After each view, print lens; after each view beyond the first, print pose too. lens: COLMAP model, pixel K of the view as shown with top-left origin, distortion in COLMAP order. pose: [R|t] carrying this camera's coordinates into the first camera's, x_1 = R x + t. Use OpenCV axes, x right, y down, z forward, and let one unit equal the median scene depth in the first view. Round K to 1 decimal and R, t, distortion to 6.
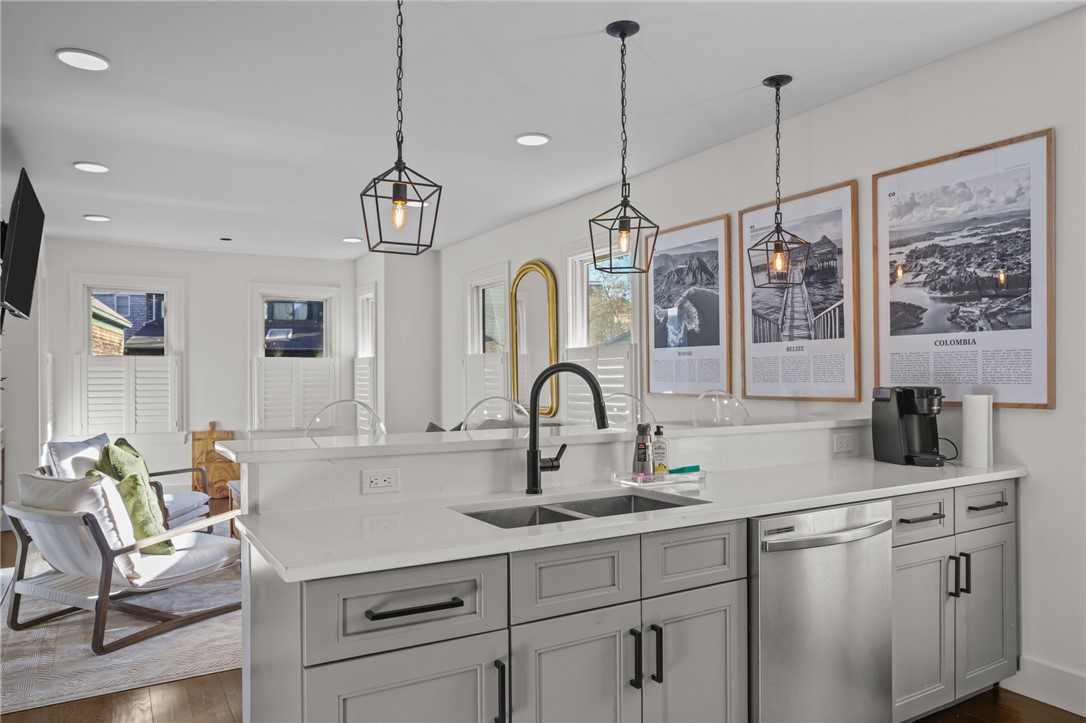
lens RADIAL K [[723.9, 0, 576.8], [0, 723.9, 376.4], [0, 0, 1]] dist [0.025338, 0.001786]
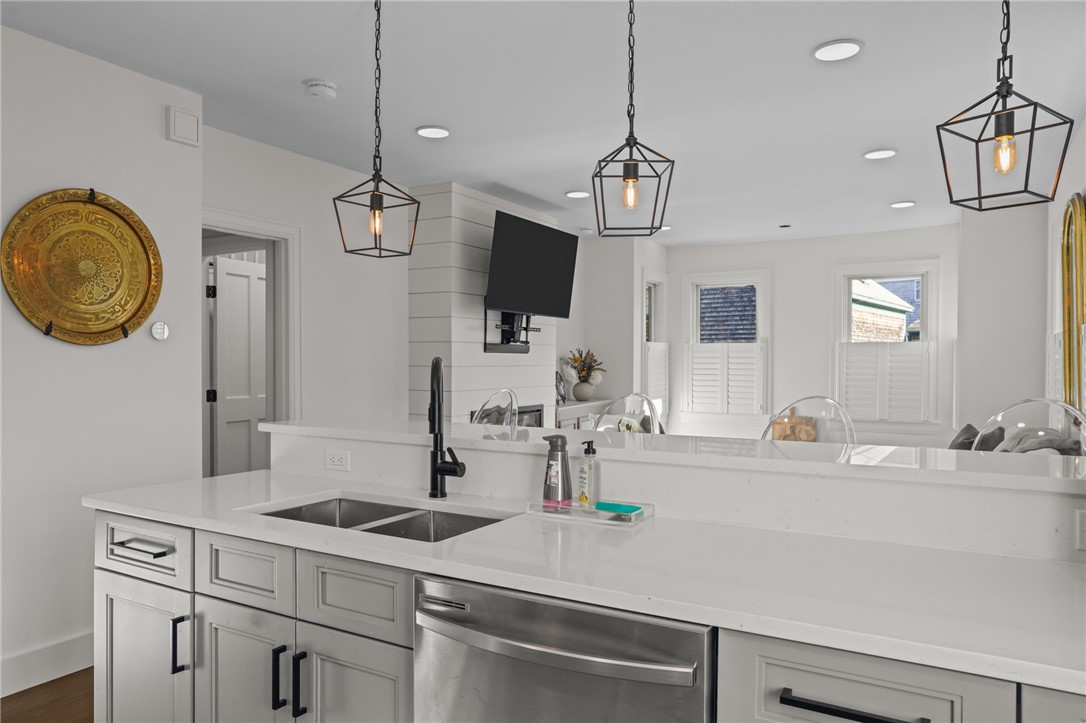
lens RADIAL K [[723.9, 0, 498.8], [0, 723.9, 386.9], [0, 0, 1]] dist [0.025338, 0.001786]
pose [[0.494279, 0.041027, -0.868334, 0.494483], [-0.009129, 0.999076, 0.042008, -0.012483], [0.869255, -0.012836, 0.494197, 0.384669]]
